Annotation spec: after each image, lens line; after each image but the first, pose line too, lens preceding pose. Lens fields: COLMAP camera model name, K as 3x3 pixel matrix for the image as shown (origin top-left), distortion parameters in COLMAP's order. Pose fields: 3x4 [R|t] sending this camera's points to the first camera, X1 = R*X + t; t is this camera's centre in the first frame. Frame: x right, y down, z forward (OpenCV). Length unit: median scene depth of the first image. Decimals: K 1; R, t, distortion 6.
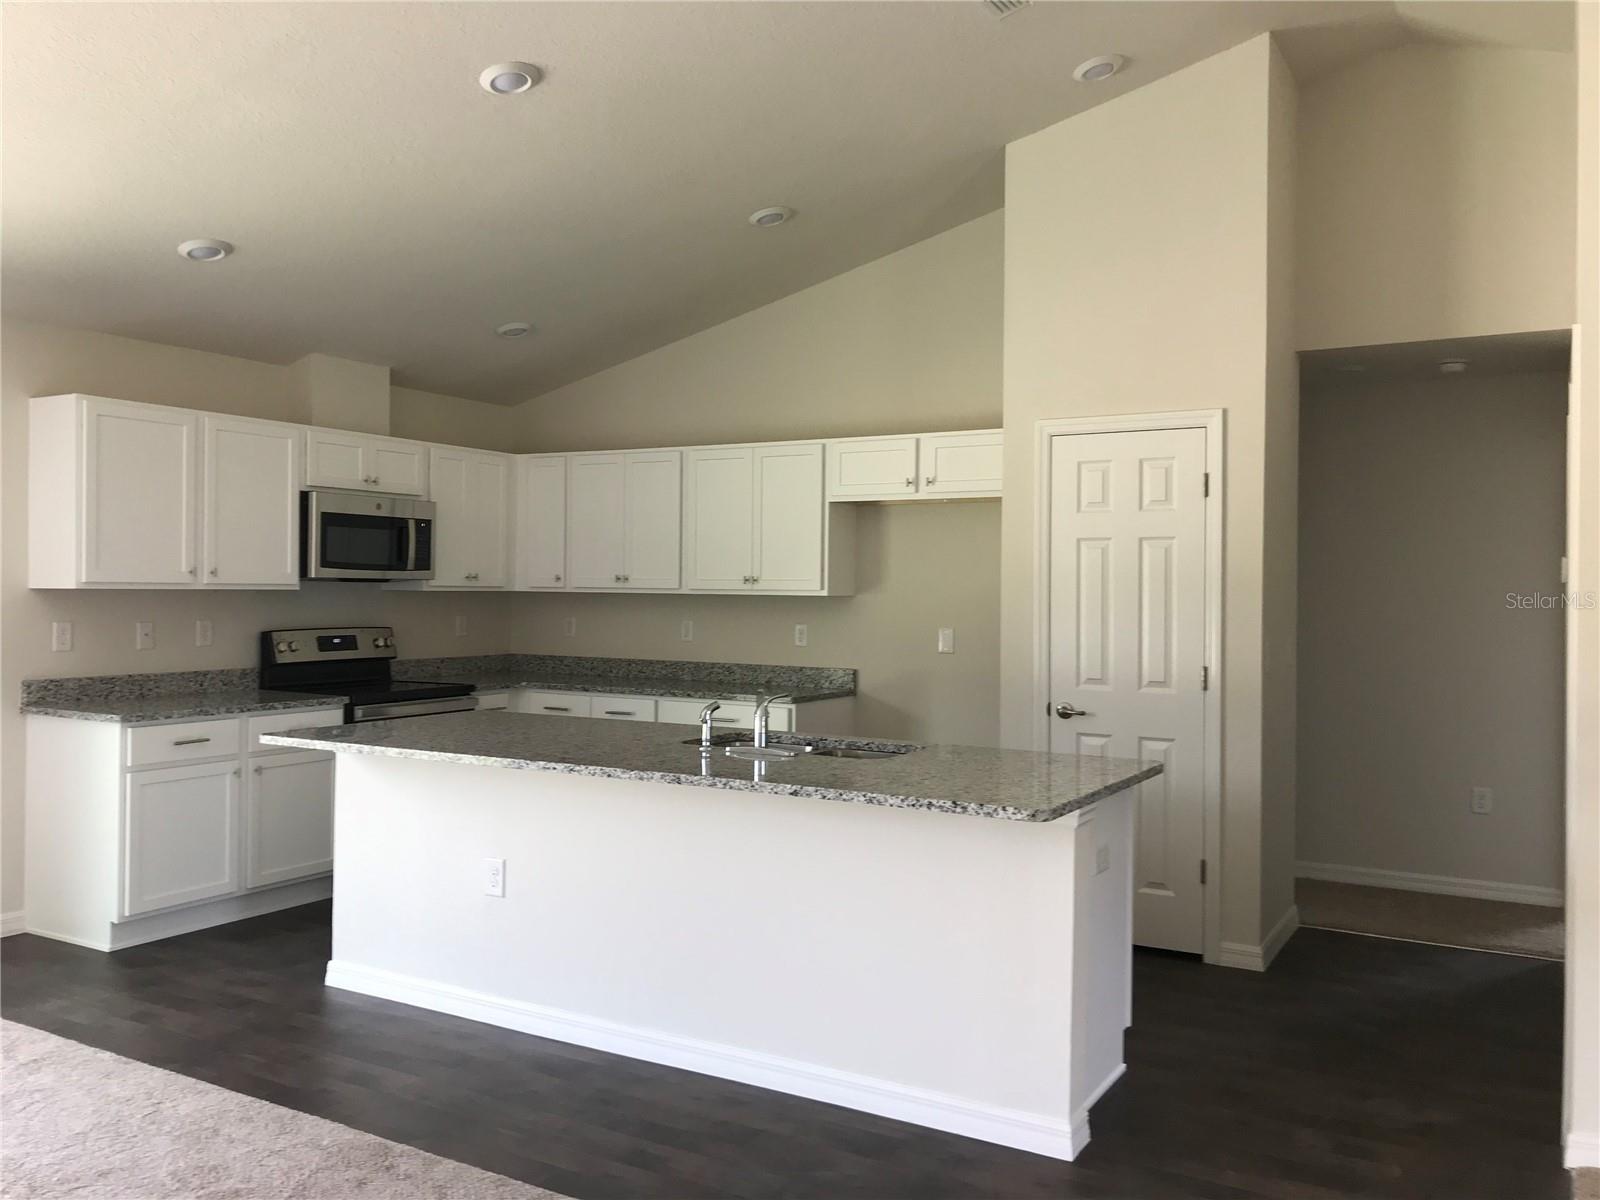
lens RADIAL K [[1311.4, 0, 800.0], [0, 1311.4, 600.0], [0, 0, 1]] dist [0.050199, -0.135468]
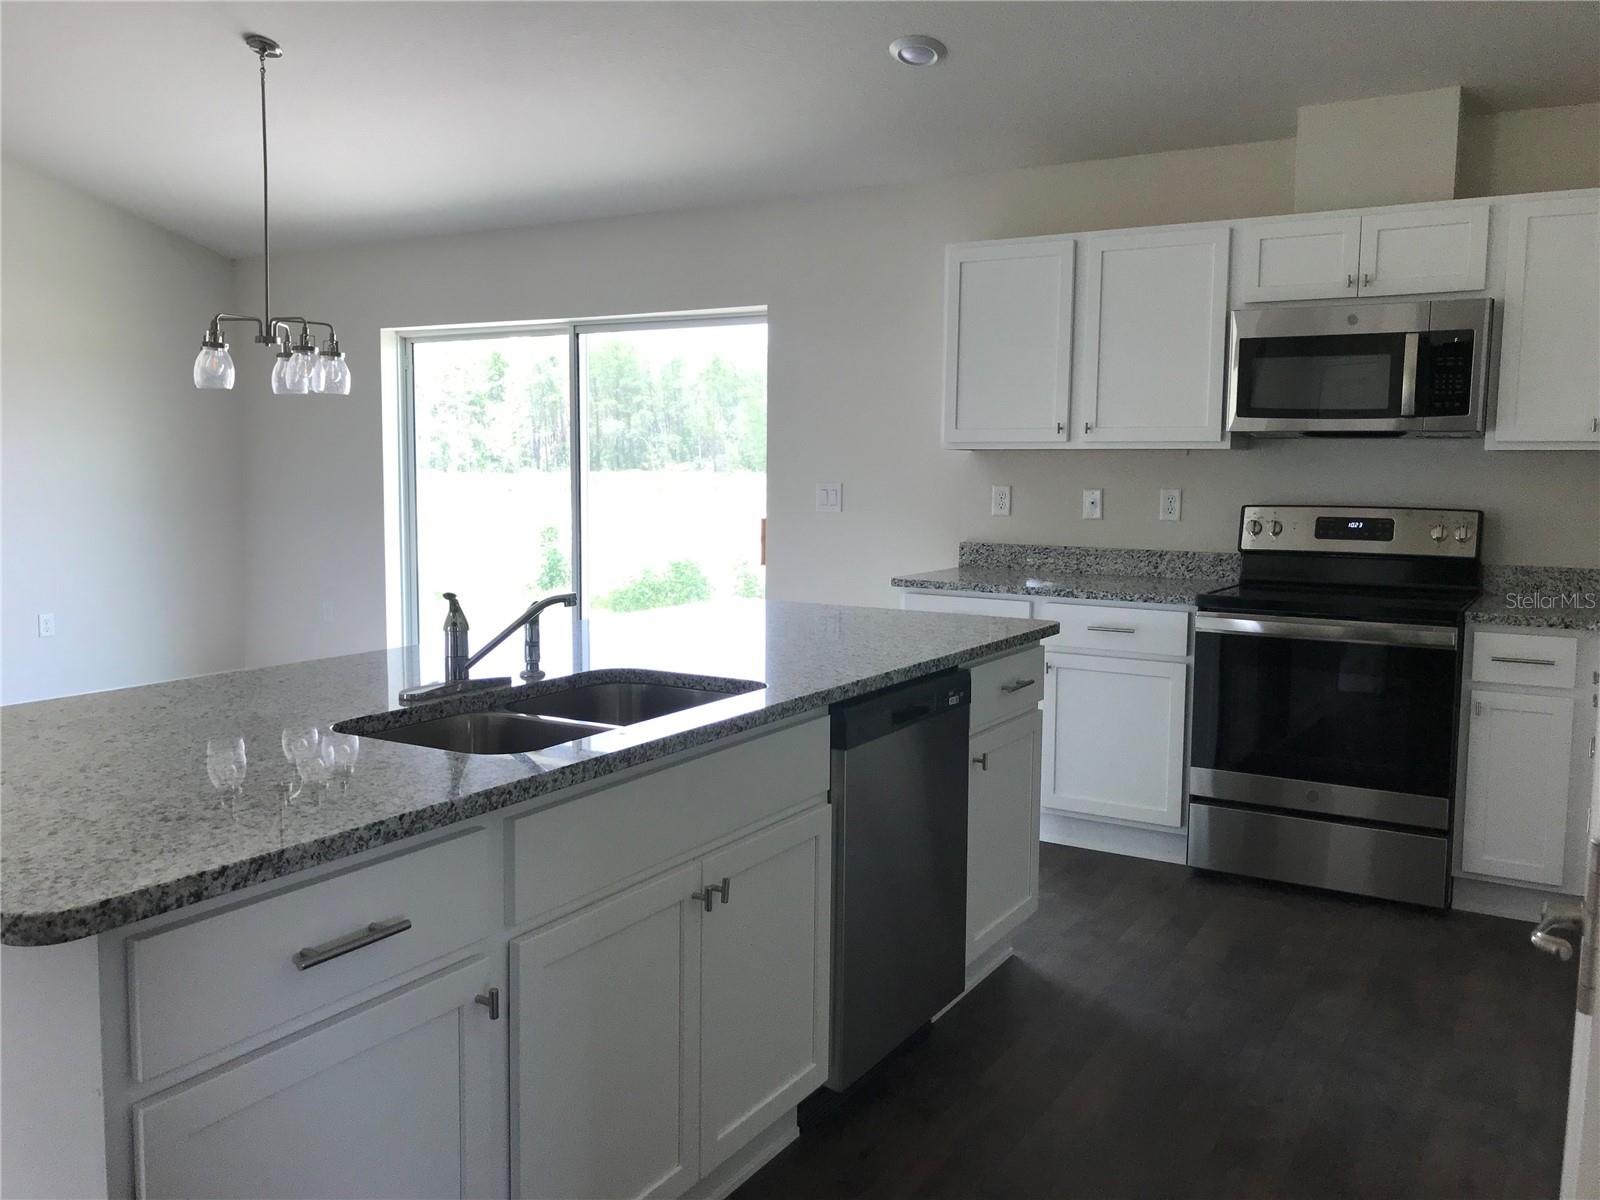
lens RADIAL K [[1341.0, 0, 800.0], [0, 1341.0, 600.0], [0, 0, 1]] dist [0.032116, -0.004638]
pose [[-0.009246, 0.093801, -0.995548, 0.366461], [-0.017514, 0.995423, 0.093952, 0.009300], [0.999804, 0.018304, -0.007561, 0.742043]]
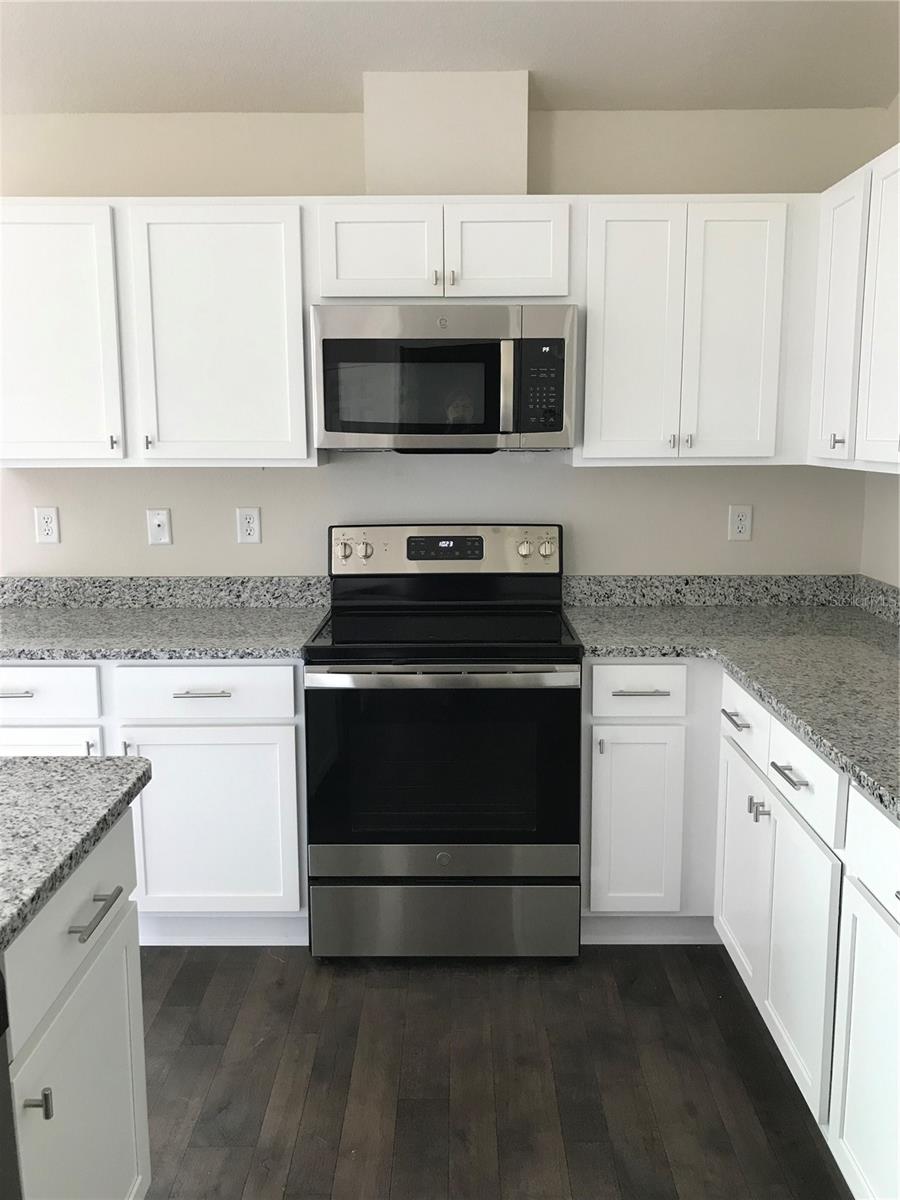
lens RADIAL K [[983.5, 0, 450.0], [0, 983.5, 600.0], [0, 0, 1]] dist [0.050199, -0.135468]
pose [[0.492107, 0.134050, -0.860152, 0.073971], [0.001474, 0.987943, 0.154809, -0.017449], [0.870534, -0.077451, 0.485976, 0.790345]]
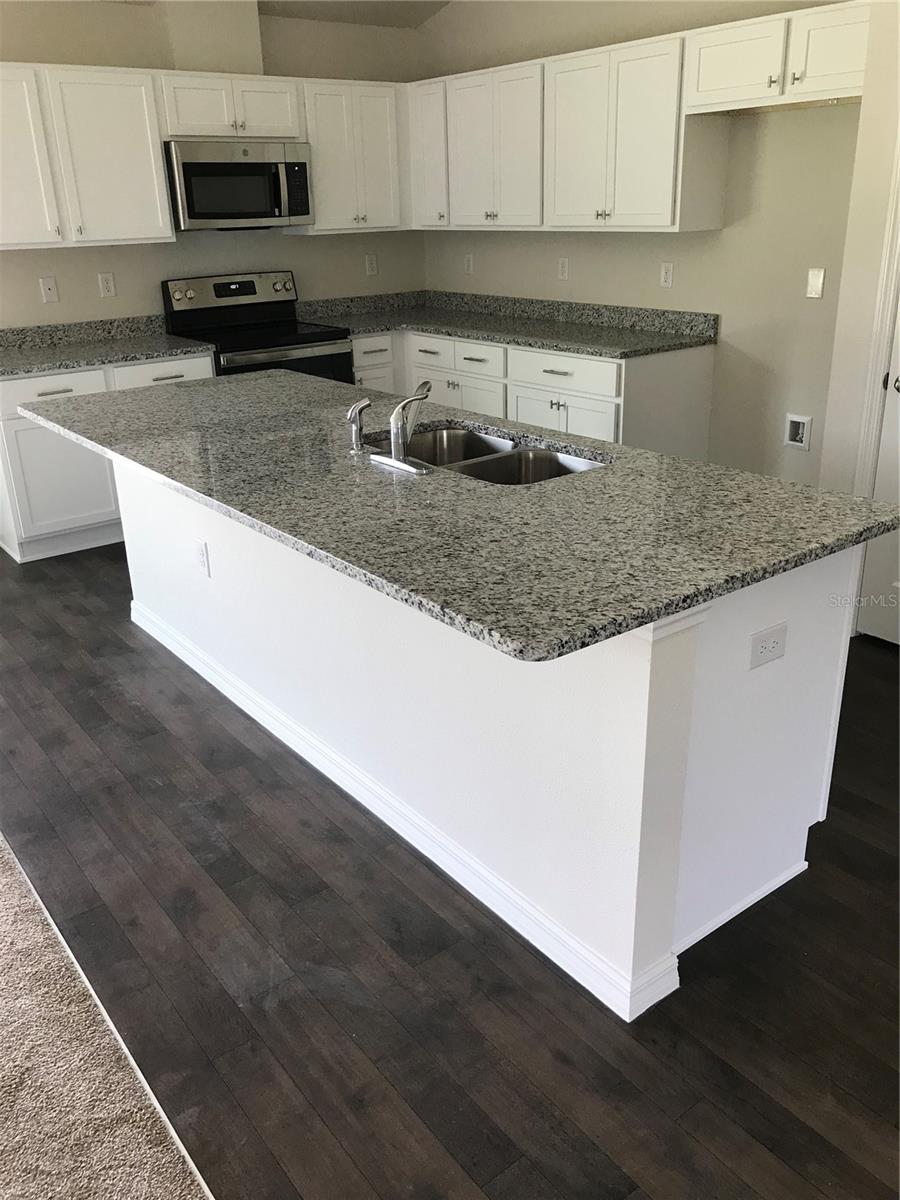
lens RADIAL K [[1005.8, 0, 436.5], [0, 1005.8, 581.5], [0, 0, 1]] dist [0.032116, -0.004638]
pose [[0.915072, 0.106825, -0.388884, 0.164635], [0.037237, 0.937781, 0.345226, -0.024231], [0.401567, -0.330388, 0.854159, 0.273001]]
